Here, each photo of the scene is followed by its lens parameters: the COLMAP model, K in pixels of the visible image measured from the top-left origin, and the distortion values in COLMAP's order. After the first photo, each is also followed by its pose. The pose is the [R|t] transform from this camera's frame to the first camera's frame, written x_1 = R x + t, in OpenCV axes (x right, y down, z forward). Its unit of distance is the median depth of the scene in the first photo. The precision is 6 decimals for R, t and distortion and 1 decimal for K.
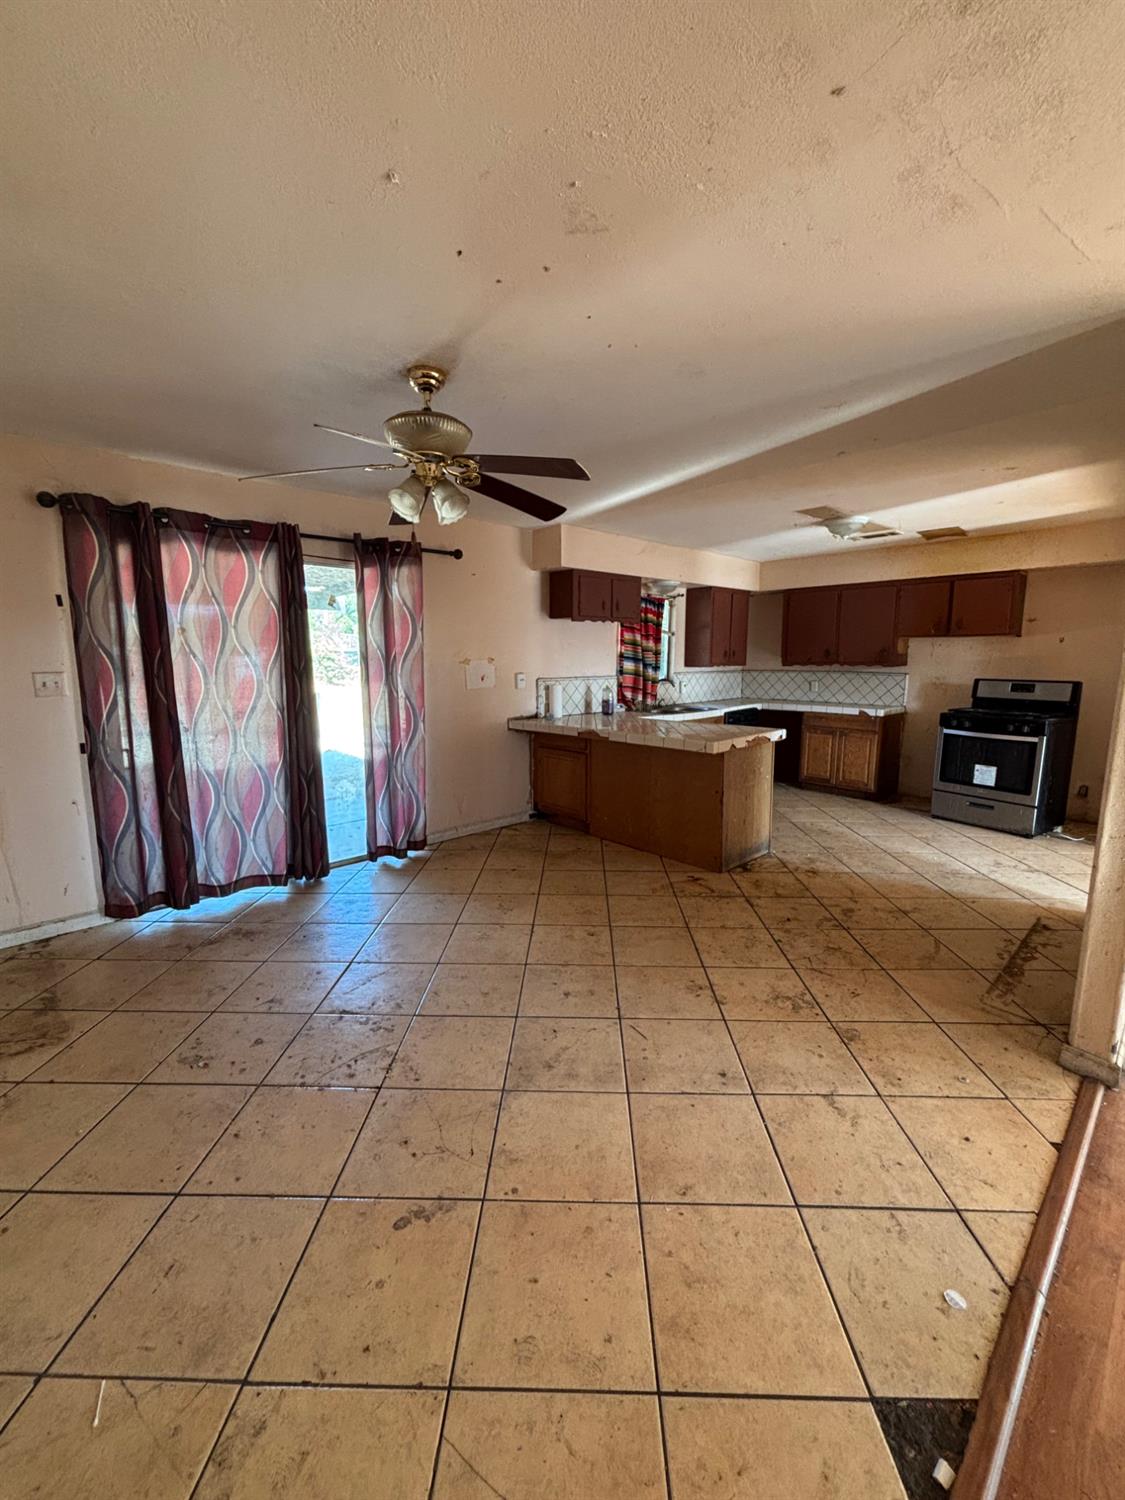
lens RADIAL K [[600.9, 0, 560.1], [0, 600.9, 752.7], [0, 0, 1]] dist [0.001036, -0.001220]
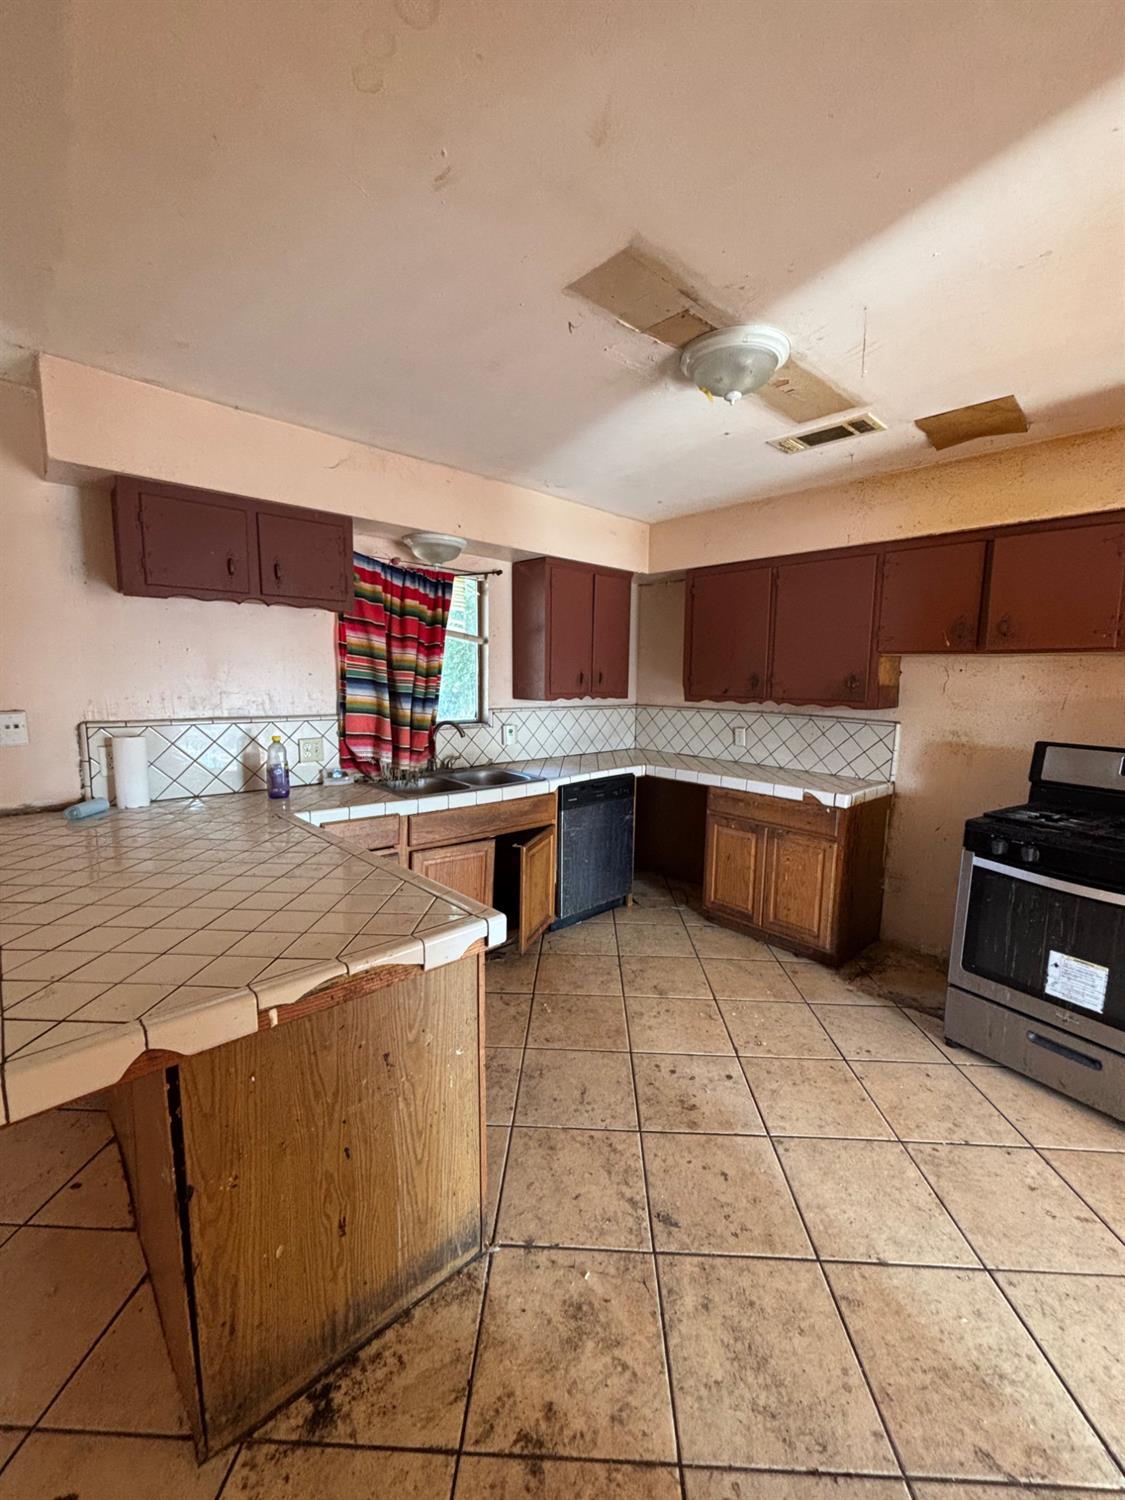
lens RADIAL K [[600.9, 0, 561.4], [0, 600.9, 752.3], [0, 0, 1]] dist [0.001036, -0.001220]
pose [[0.999716, 0.023663, -0.002882, 0.286893], [-0.023744, 0.999194, -0.032381, -0.082459], [0.002113, 0.032441, 0.999471, 0.476946]]
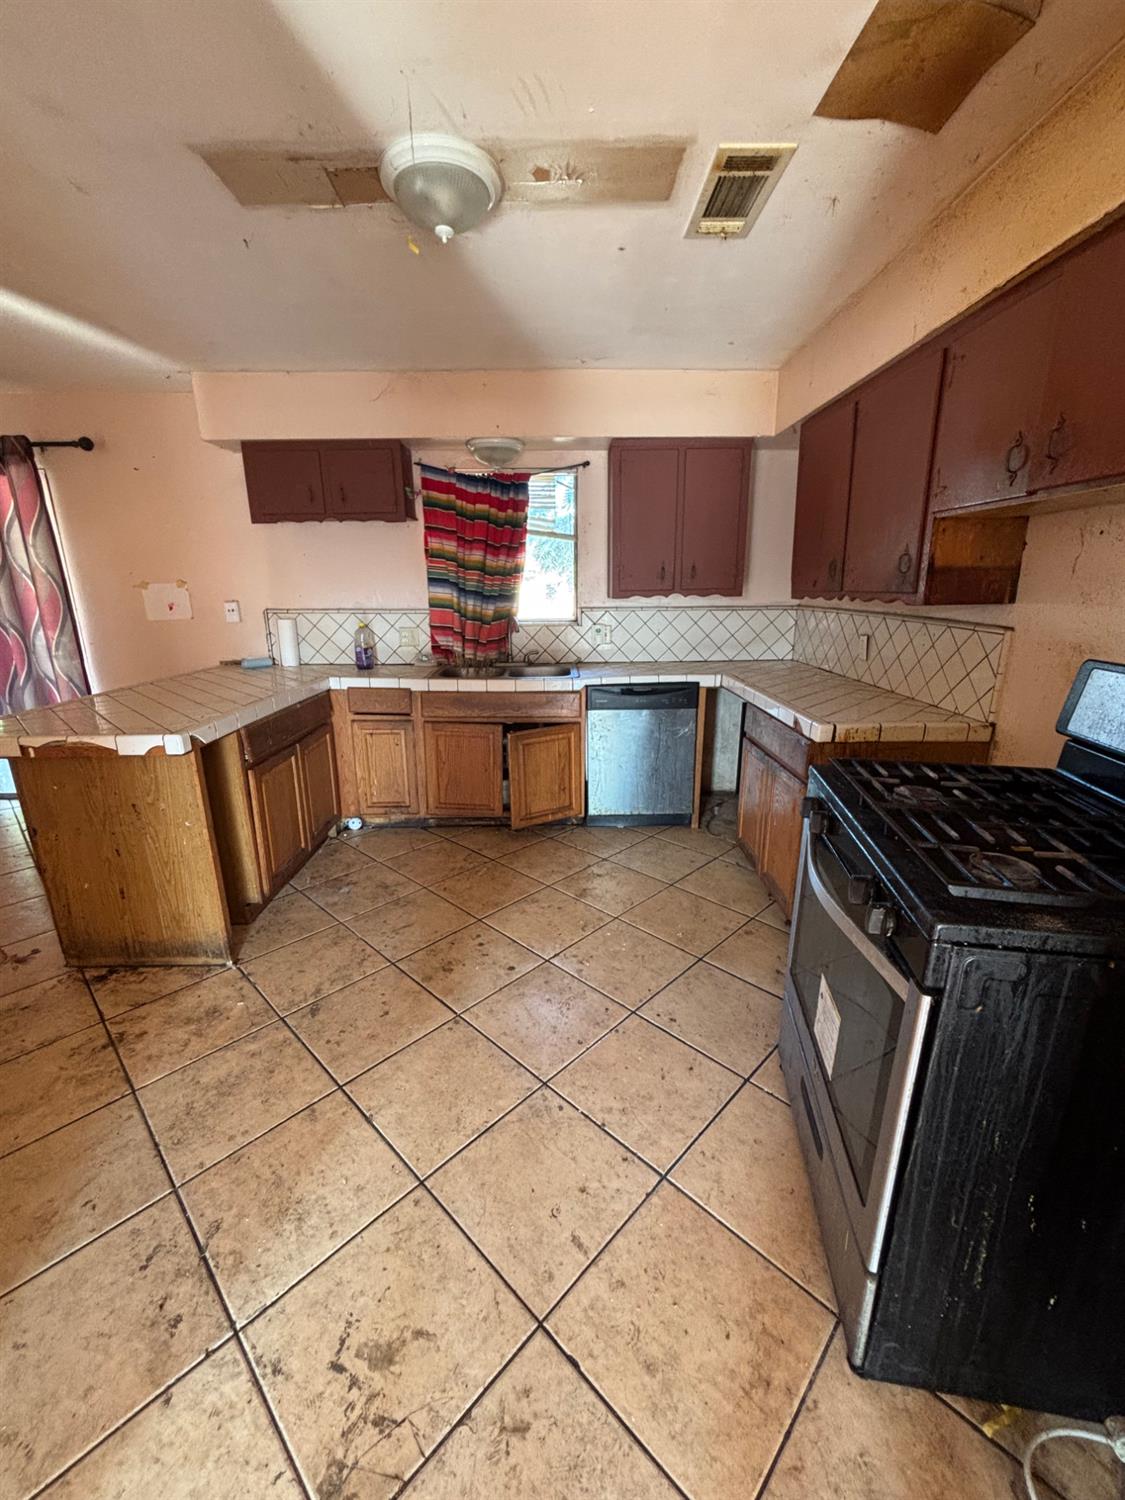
lens RADIAL K [[600.9, 0, 562.7], [0, 600.9, 753.0], [0, 0, 1]] dist [0.001036, -0.001220]
pose [[0.738564, 0.183887, -0.648620, 0.637706], [-0.106430, 0.981821, 0.157163, -0.092036], [0.665729, -0.047042, 0.744709, 0.602842]]
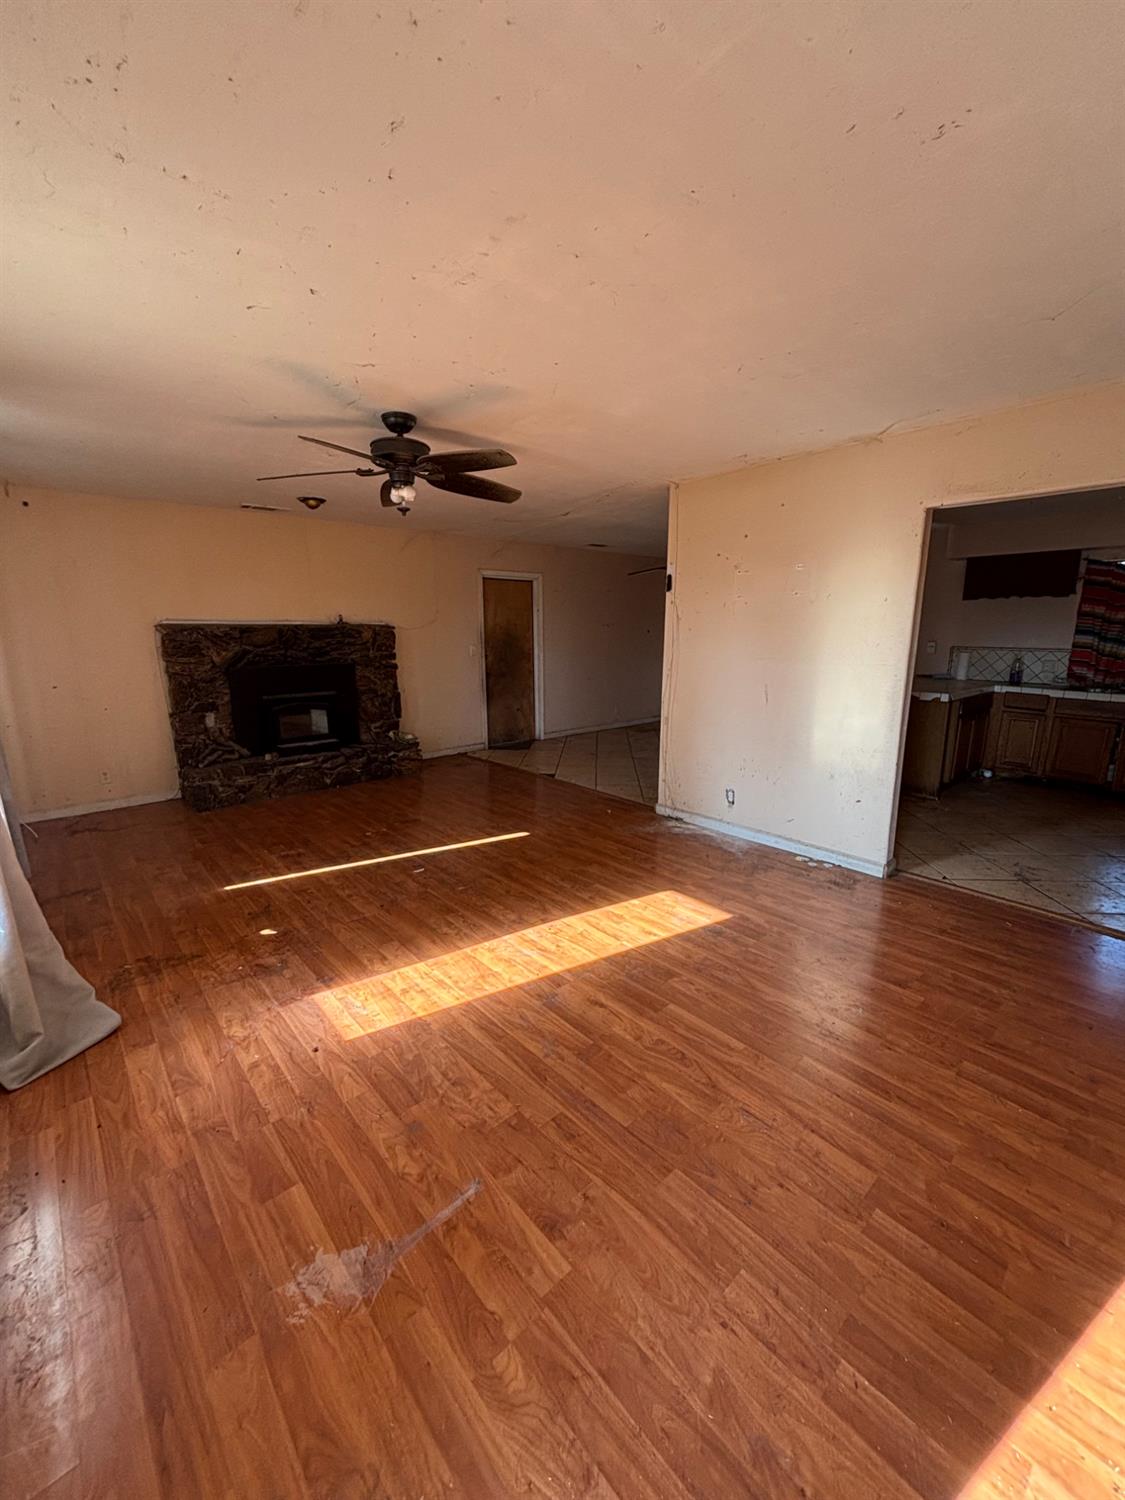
lens RADIAL K [[600.9, 0, 573.1], [0, 600.9, 758.4], [0, 0, 1]] dist [0.001036, -0.001220]
pose [[-0.017855, 0.214966, -0.976458, 1.099651], [-0.156575, 0.963964, 0.215078, -0.039214], [0.987505, 0.156729, 0.016446, 0.201096]]
